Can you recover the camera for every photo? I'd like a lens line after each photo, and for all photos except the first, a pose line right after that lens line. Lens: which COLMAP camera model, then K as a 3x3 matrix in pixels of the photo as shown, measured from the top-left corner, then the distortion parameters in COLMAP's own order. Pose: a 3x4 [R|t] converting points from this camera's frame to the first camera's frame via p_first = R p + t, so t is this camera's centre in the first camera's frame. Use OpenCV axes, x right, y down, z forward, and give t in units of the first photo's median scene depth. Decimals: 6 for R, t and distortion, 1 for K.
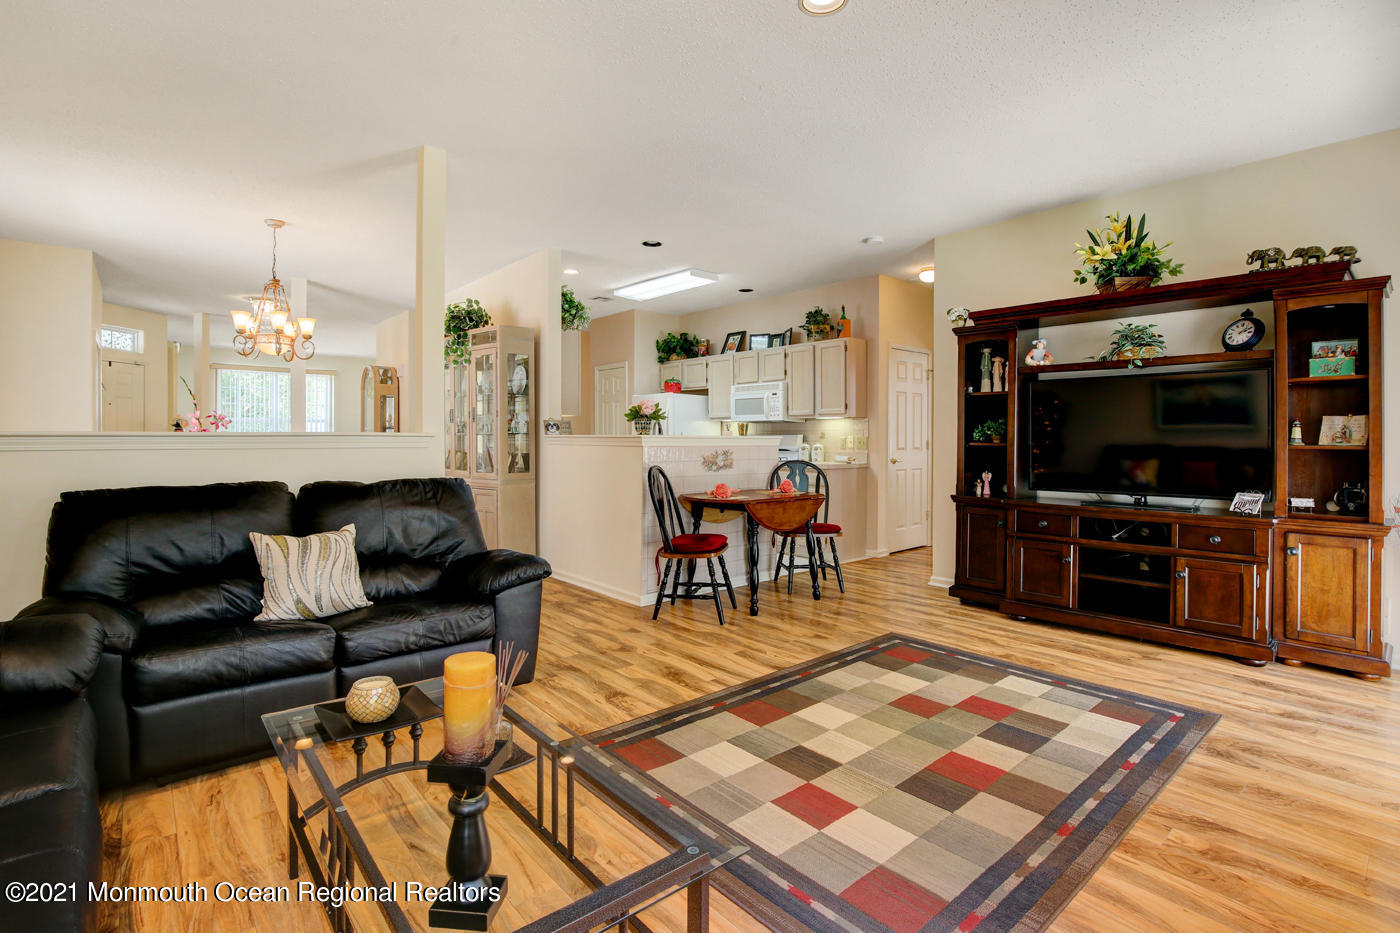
lens RADIAL K [[671.5, 0, 712.4], [0, 671.5, 444.3], [0, 0, 1]] dist [-0.034446, 0.004502]
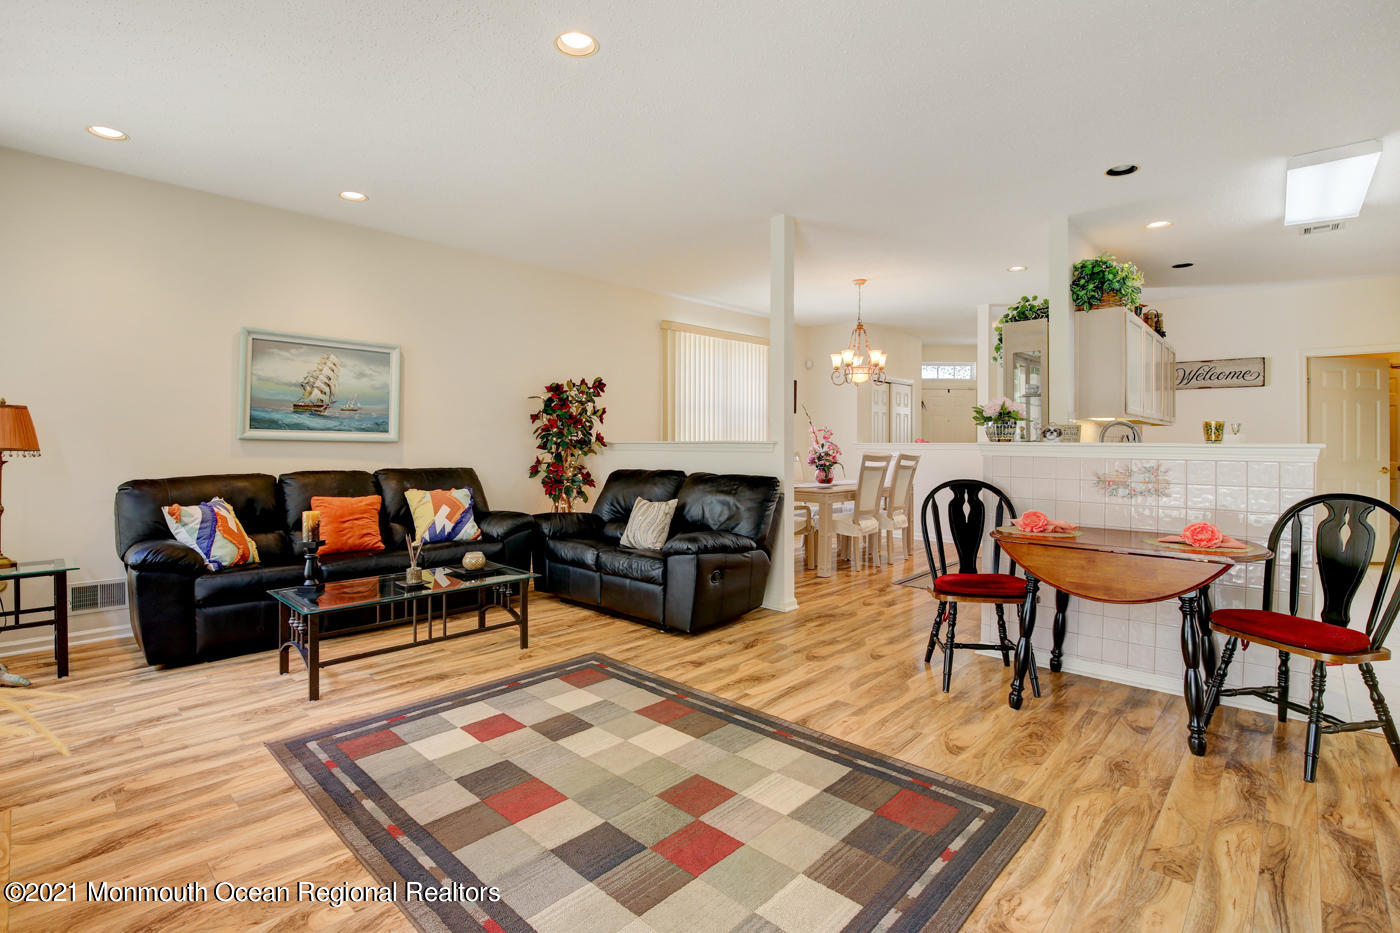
lens RADIAL K [[671.5, 0, 676.6], [0, 671.5, 445.1], [0, 0, 1]] dist [-0.034446, 0.004502]
pose [[0.062133, -0.000372, -0.998068, 0.997747], [-0.014194, 0.999898, -0.001256, -0.005578], [0.997967, 0.014245, 0.062122, 0.862708]]
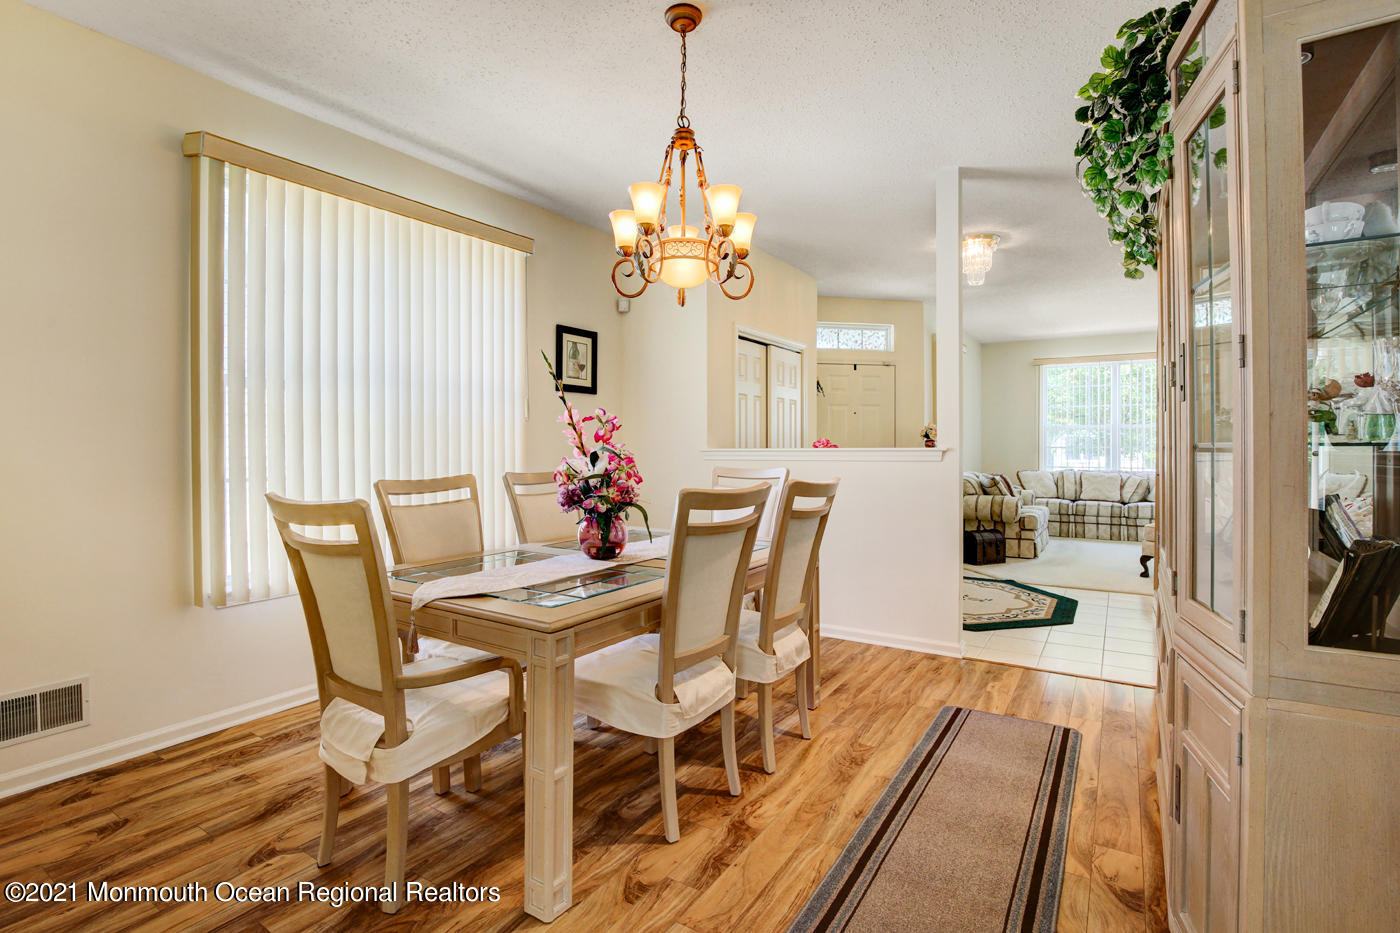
lens RADIAL K [[671.5, 0, 692.4], [0, 671.5, 431.2], [0, 0, 1]] dist [-0.034446, 0.004502]
pose [[0.253977, -0.026624, -0.966844, -0.298017], [-0.011187, 0.999473, -0.030461, -0.023035], [0.967146, 0.018553, 0.253545, 1.372170]]
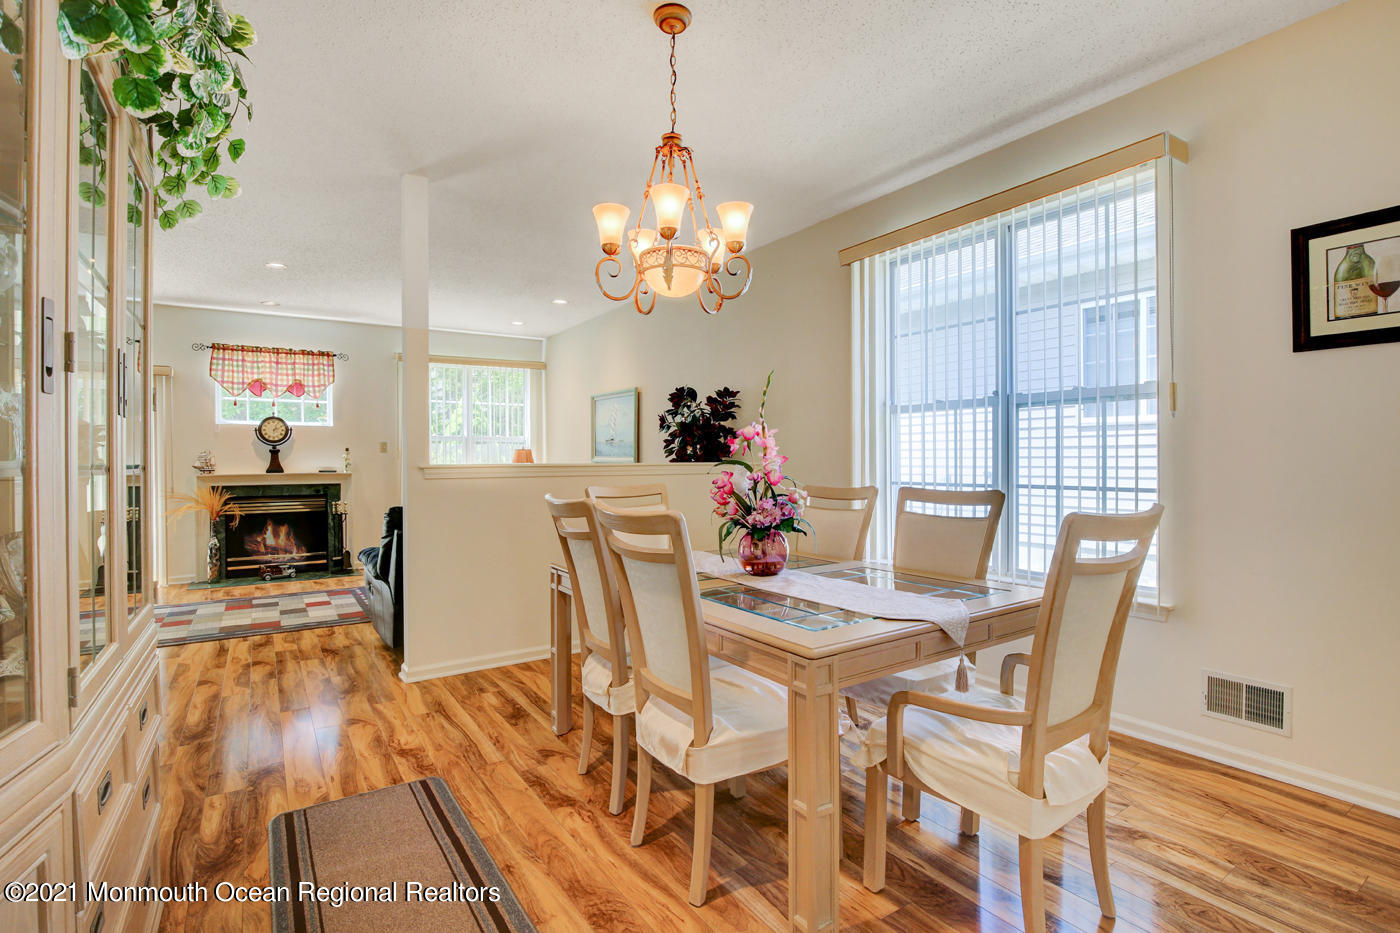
lens RADIAL K [[671.5, 0, 706.7], [0, 671.5, 461.7], [0, 0, 1]] dist [-0.034446, 0.004502]
pose [[-0.988626, 0.003456, 0.150352, -1.204831], [0.005306, 0.999915, 0.011900, -0.037432], [-0.150298, 0.012563, -0.988561, 2.299516]]
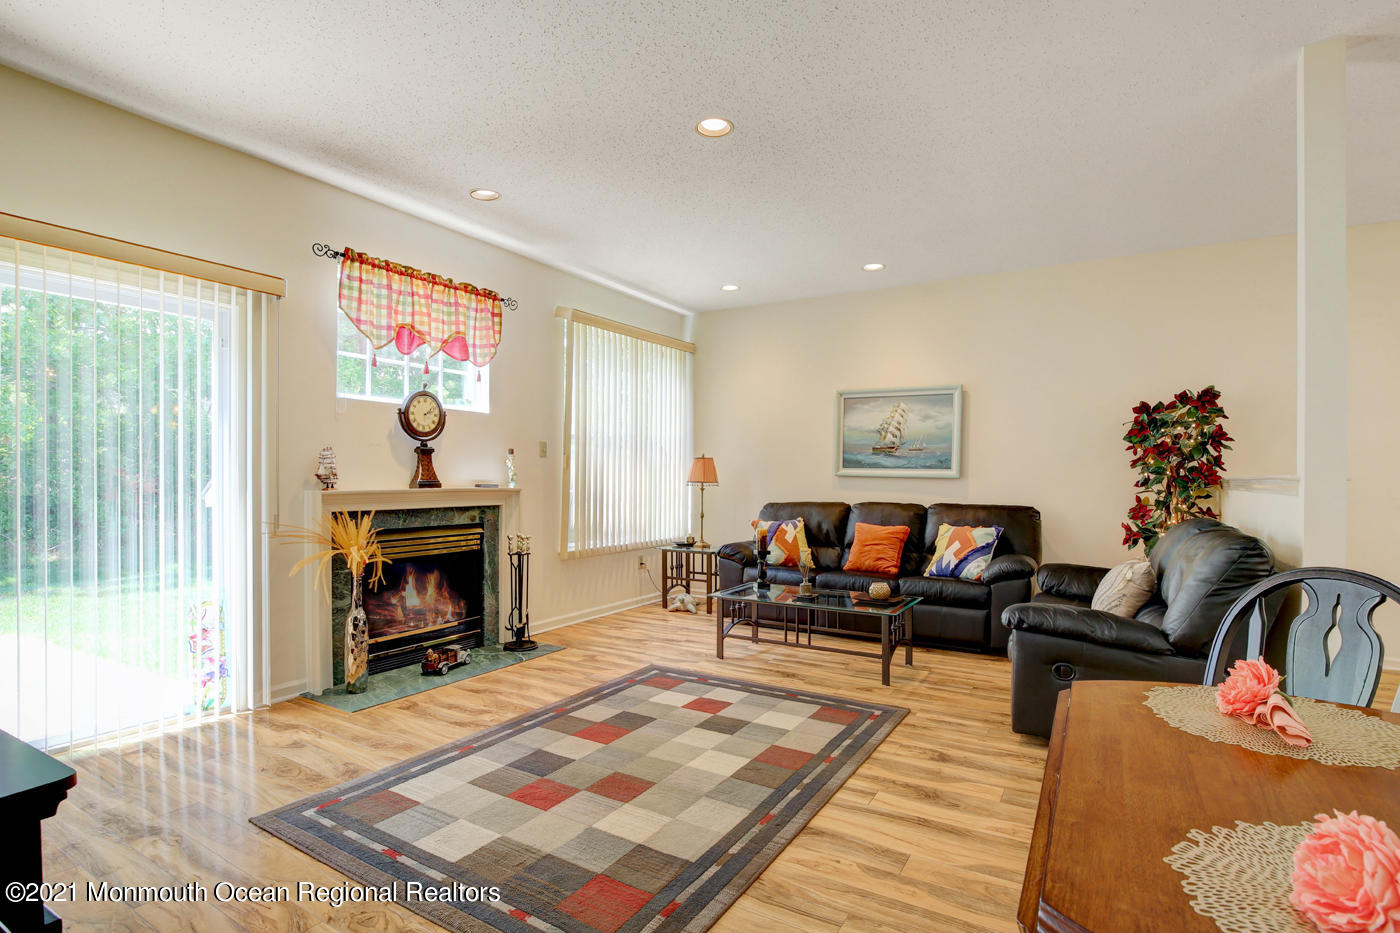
lens RADIAL K [[671.5, 0, 708.6], [0, 671.5, 491.4], [0, 0, 1]] dist [-0.034446, 0.004502]
pose [[-0.958293, 0.000311, -0.285789, 0.419077], [-0.009341, 0.999431, 0.032410, -0.021189], [0.285636, 0.033728, -0.957744, 1.732441]]
